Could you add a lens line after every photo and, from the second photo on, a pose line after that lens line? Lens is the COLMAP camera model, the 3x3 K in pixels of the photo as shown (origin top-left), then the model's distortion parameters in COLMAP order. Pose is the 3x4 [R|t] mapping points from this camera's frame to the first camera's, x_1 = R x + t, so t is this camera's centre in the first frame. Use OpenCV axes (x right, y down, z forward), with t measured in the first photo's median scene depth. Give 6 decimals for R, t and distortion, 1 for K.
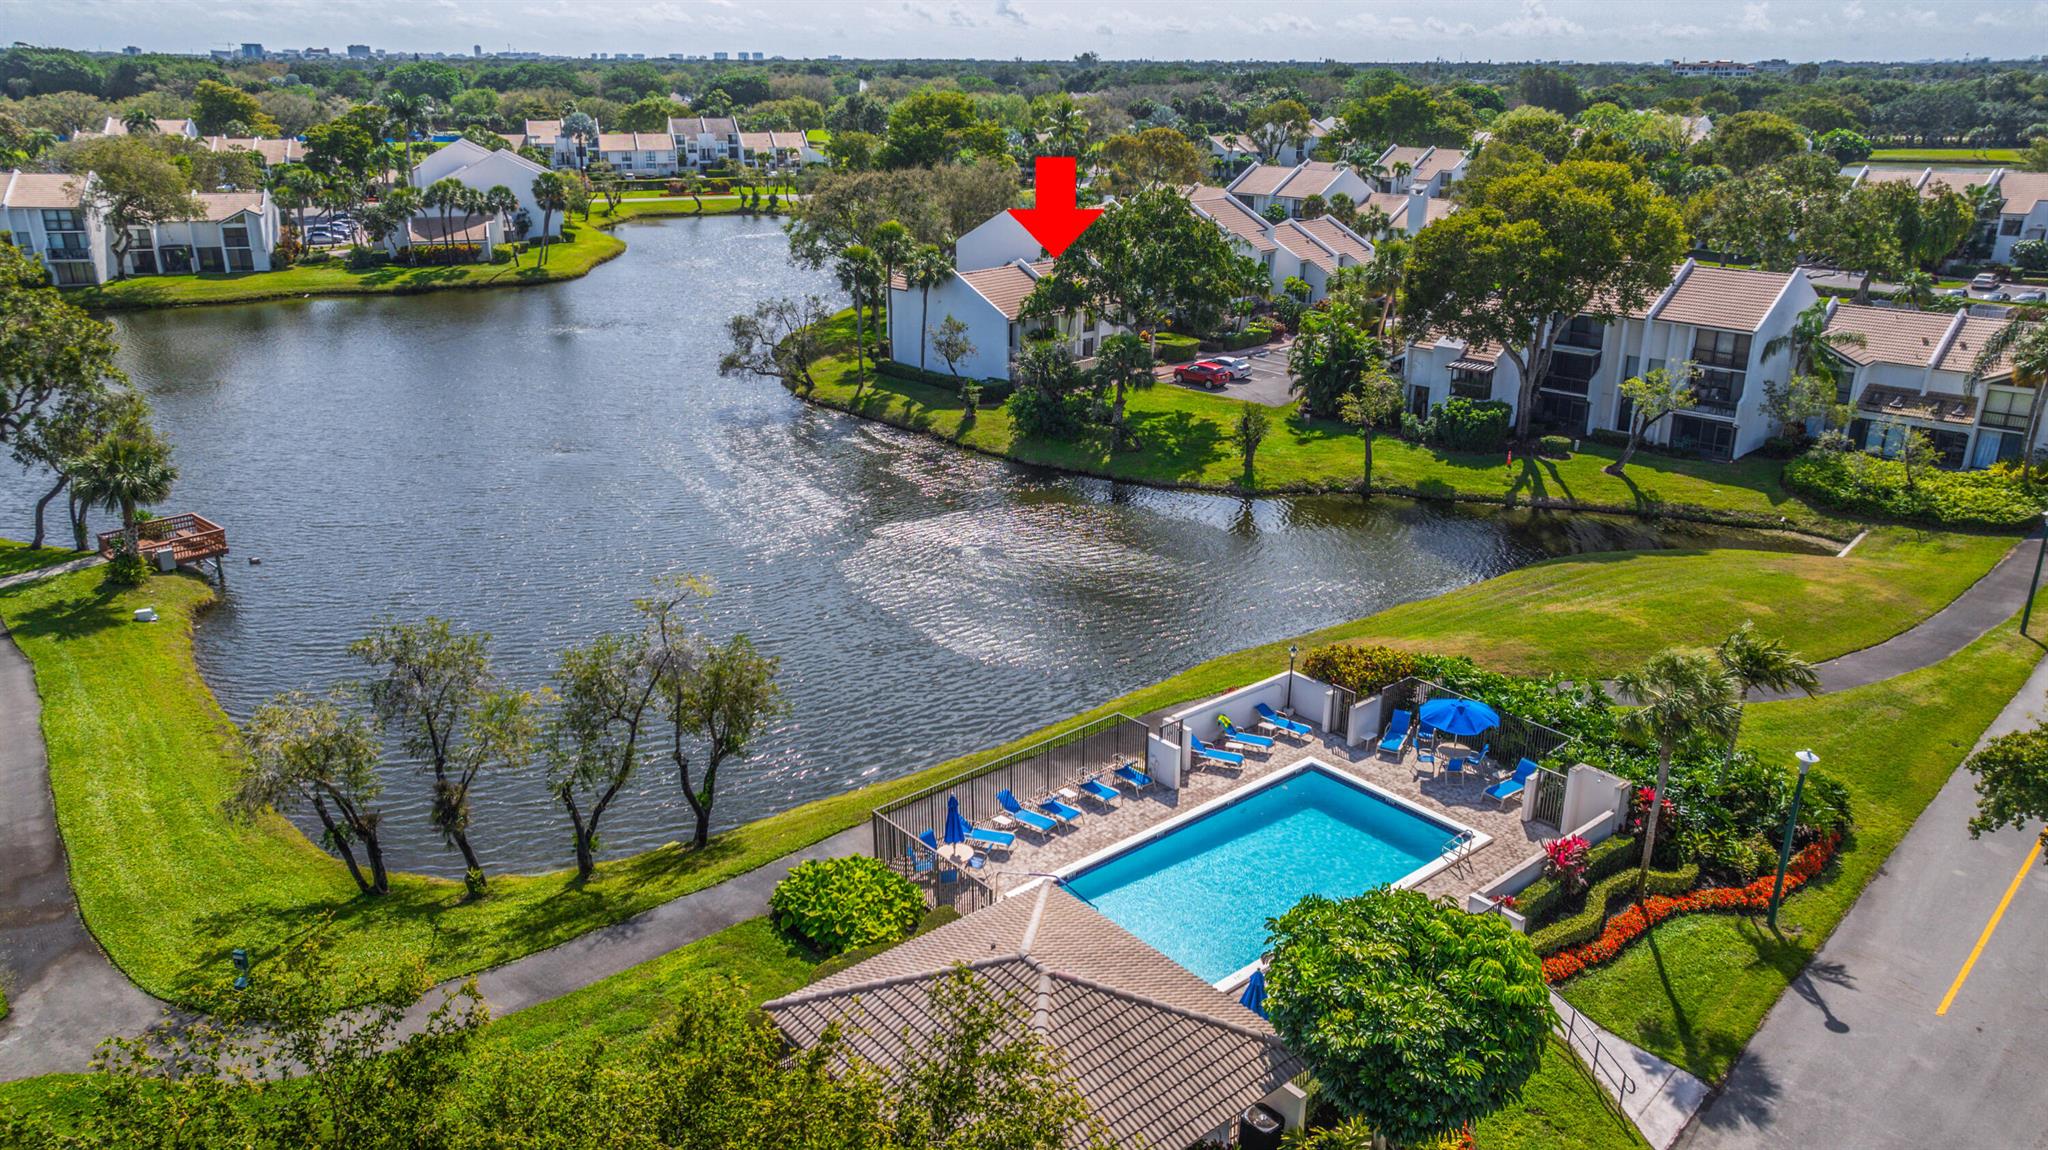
lens RADIAL K [[1433.3, 0, 1024.0], [0, 1433.3, 575.0], [0, 0, 1]] dist [-0.029407, 0.060077]
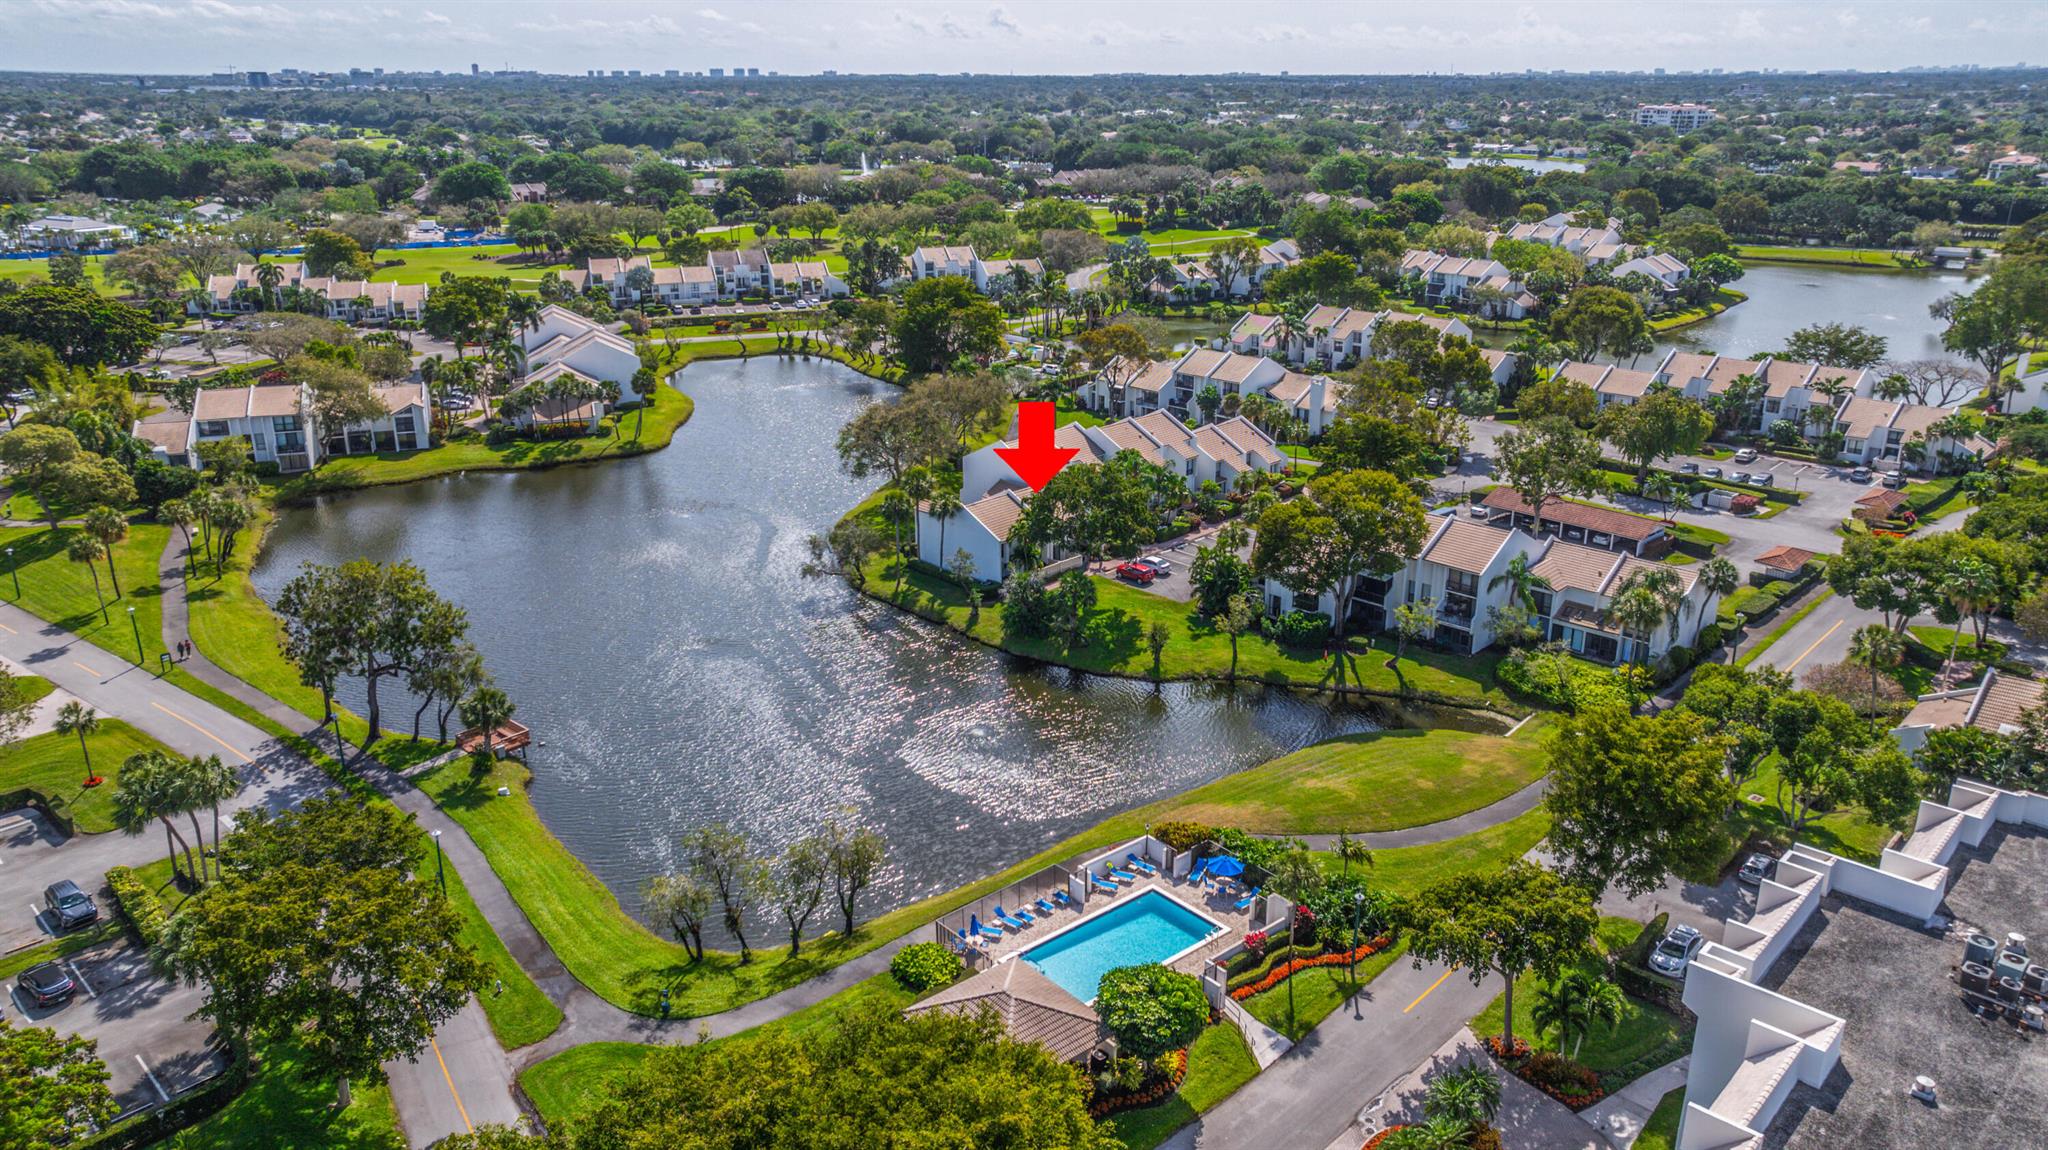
lens RADIAL K [[1431.8, 0, 1024.0], [0, 1431.8, 575.0], [0, 0, 1]] dist [-0.001256, -0.000549]
pose [[0.999974, -0.007101, 0.001450, 0.012055], [0.007109, 0.999956, -0.006111, -0.154429], [-0.001406, 0.006121, 0.999980, -0.522615]]
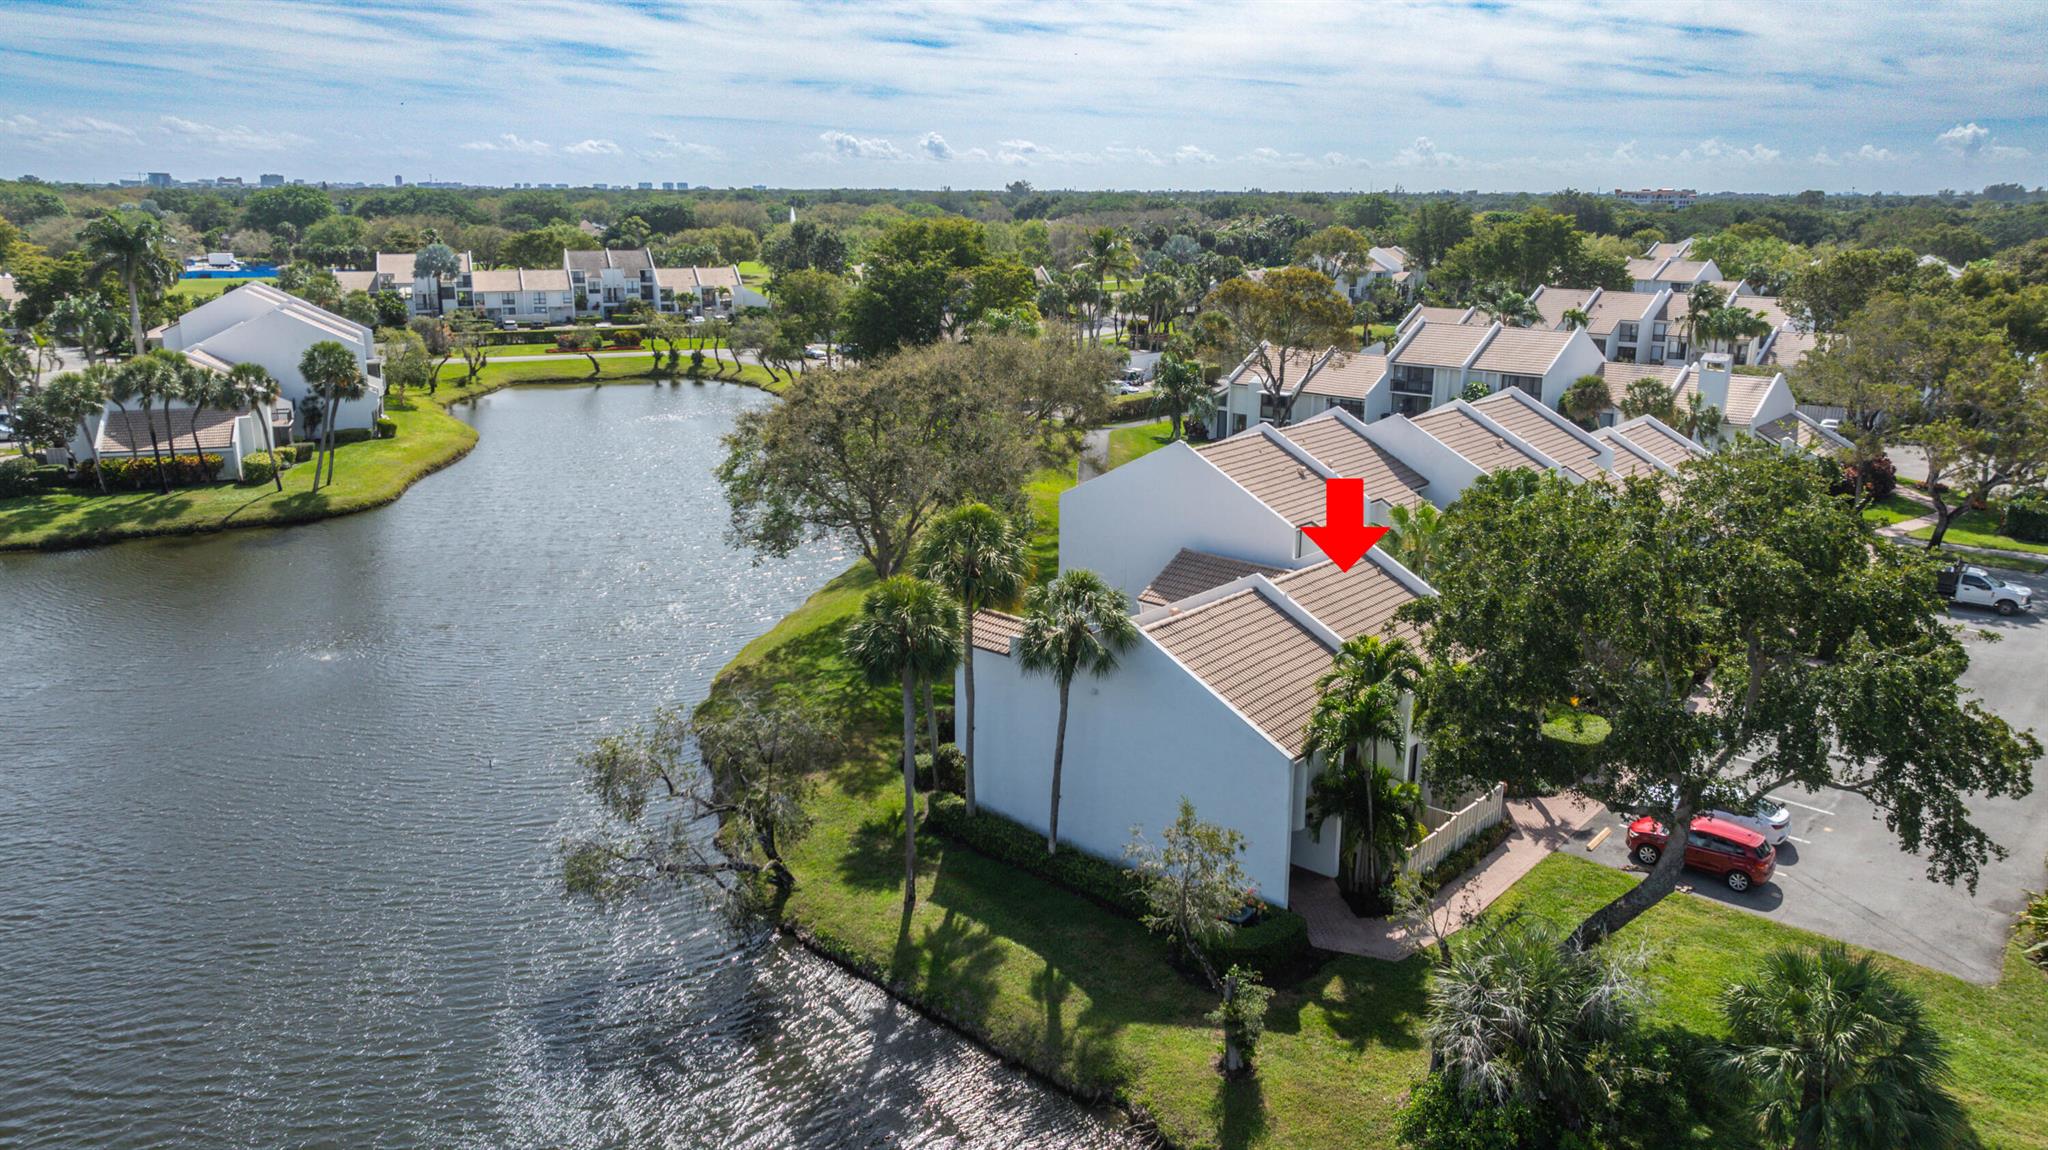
lens RADIAL K [[1433.3, 0, 1024.0], [0, 1433.3, 575.0], [0, 0, 1]] dist [-0.029407, 0.060077]
pose [[0.998586, -0.013480, 0.051422, -0.120002], [0.017699, 0.996435, -0.082489, -0.226167], [-0.050126, 0.083283, 0.995264, 0.684503]]
